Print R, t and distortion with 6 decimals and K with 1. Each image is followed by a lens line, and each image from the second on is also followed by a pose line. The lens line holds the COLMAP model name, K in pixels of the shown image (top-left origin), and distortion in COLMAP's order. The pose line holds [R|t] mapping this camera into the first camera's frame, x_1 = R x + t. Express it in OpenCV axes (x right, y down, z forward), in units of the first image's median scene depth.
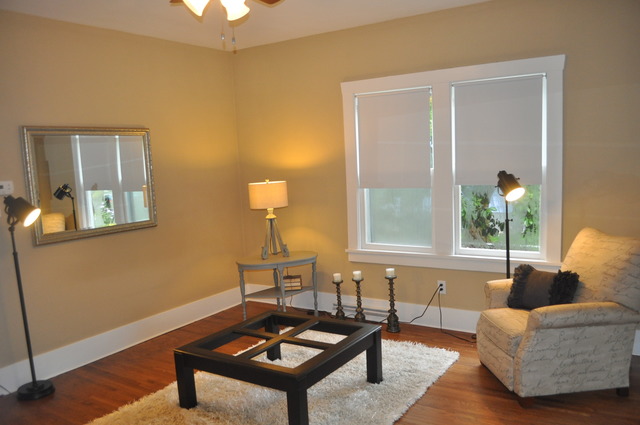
lens RADIAL K [[521.5, 0, 319.1], [0, 521.5, 235.7], [0, 0, 1]] dist [-0.075420, 0.001180]
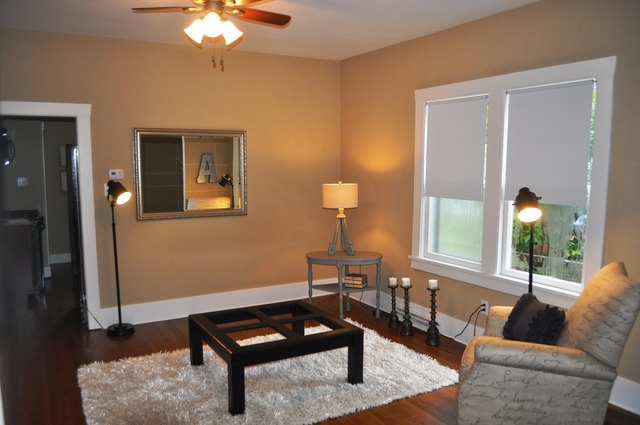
lens RADIAL K [[518.7, 0, 318.8], [0, 518.7, 231.0], [0, 0, 1]] dist [-0.077138, -0.000059]
pose [[0.888139, 0.105581, -0.447283, 0.371493], [-0.107359, 0.993989, 0.021454, -0.025758], [0.446860, 0.028966, 0.894135, 0.032214]]
